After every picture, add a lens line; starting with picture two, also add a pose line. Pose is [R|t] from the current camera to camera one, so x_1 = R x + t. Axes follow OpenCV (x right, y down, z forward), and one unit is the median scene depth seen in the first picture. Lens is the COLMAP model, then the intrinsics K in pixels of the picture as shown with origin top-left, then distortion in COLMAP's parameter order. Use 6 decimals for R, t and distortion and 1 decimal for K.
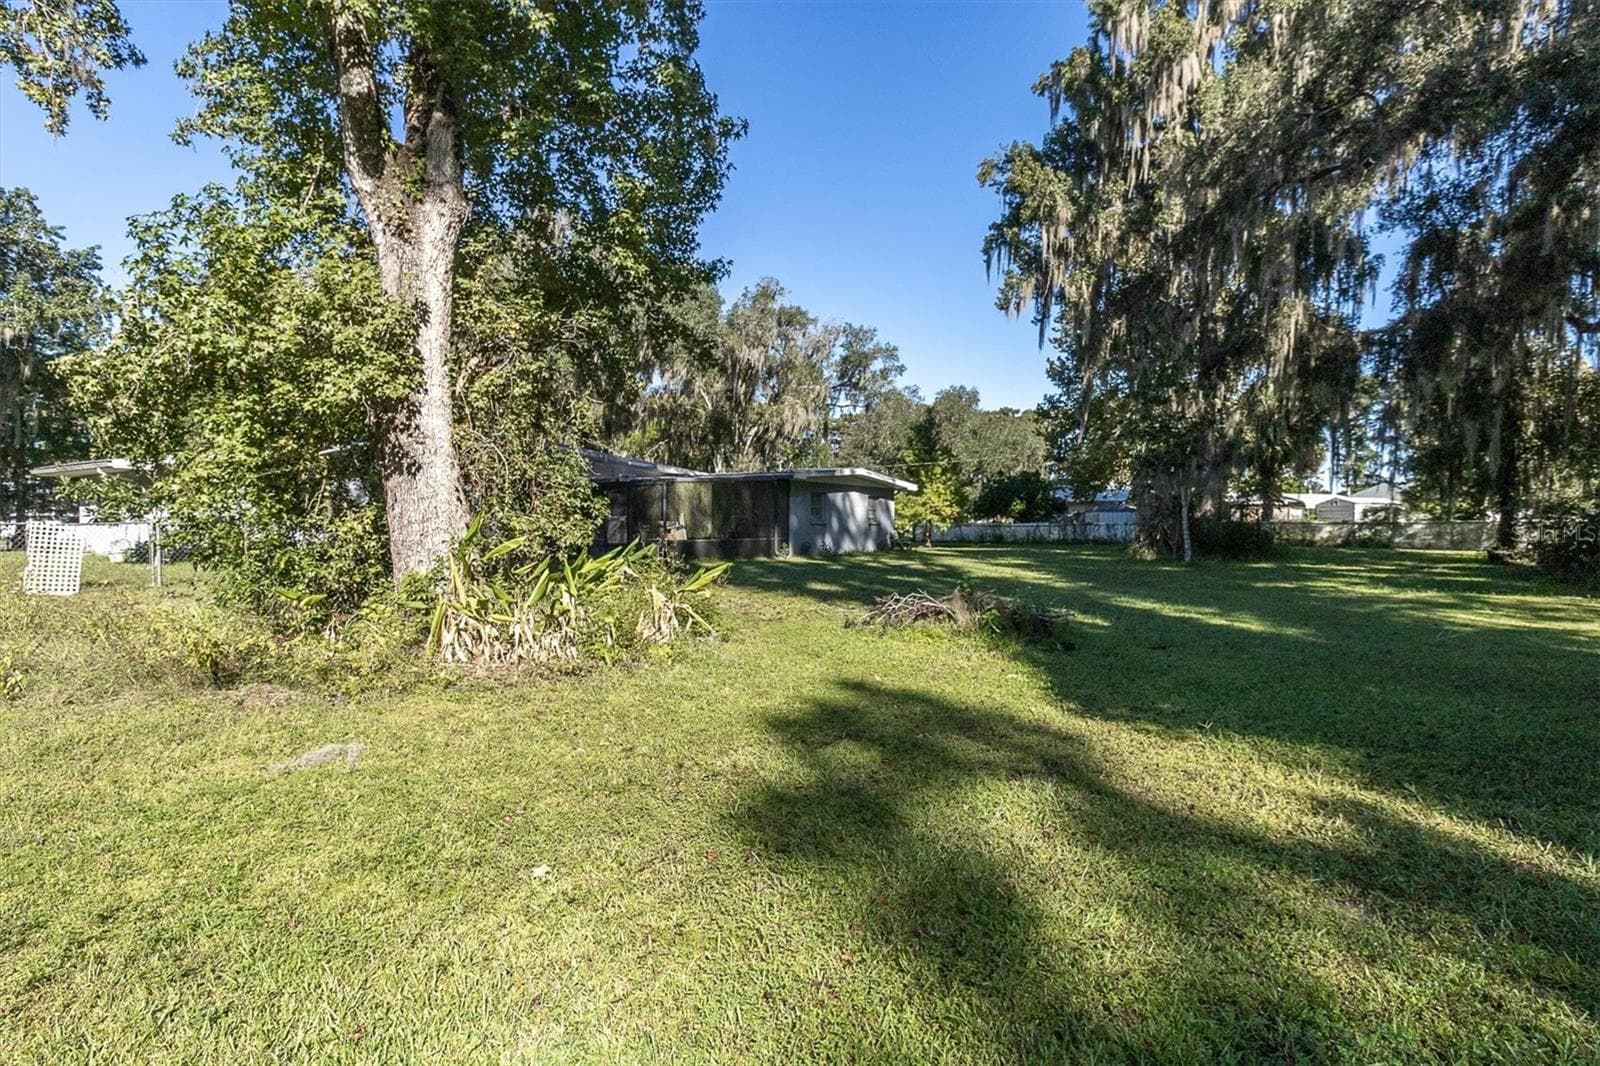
lens RADIAL K [[888.3, 0, 799.6], [0, 888.3, 530.0], [0, 0, 1]] dist [0.002133, 0.000471]
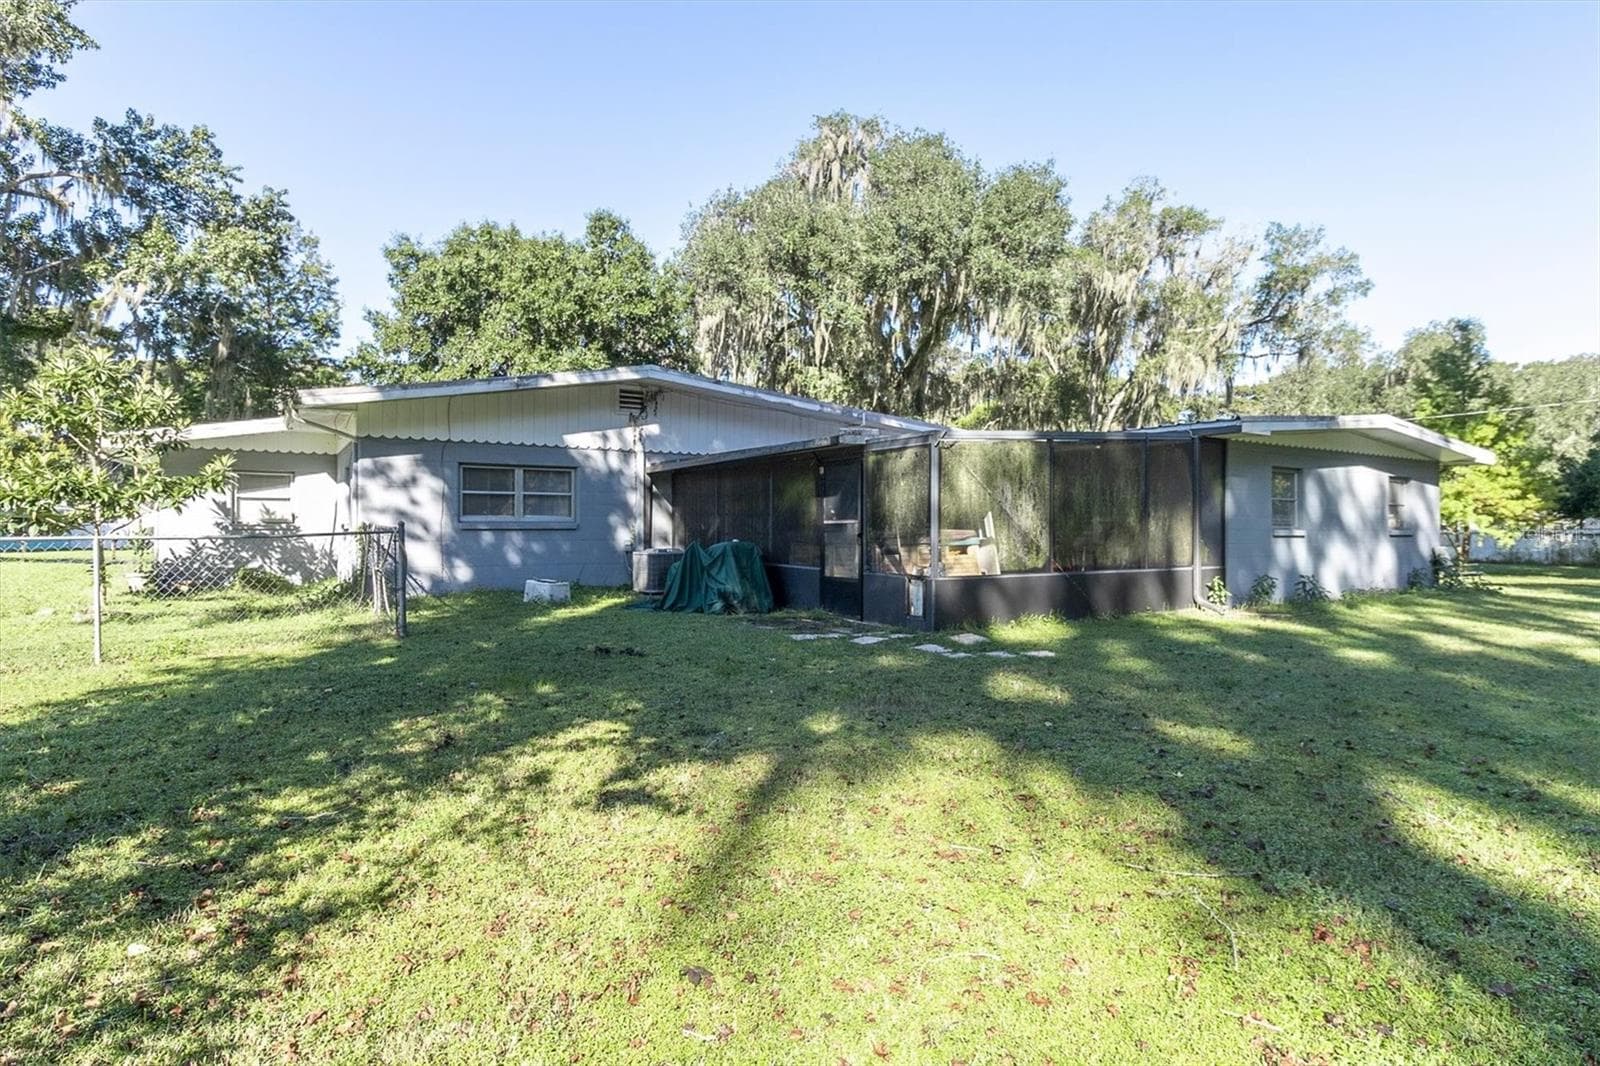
lens RADIAL K [[888.3, 0, 800.0], [0, 888.3, 525.5], [0, 0, 1]] dist [0.002133, 0.000471]
pose [[0.927759, 0.001474, -0.373178, -0.023901], [-0.003704, 0.999979, -0.005258, -0.004375], [0.373163, 0.006261, 0.927745, 0.253733]]
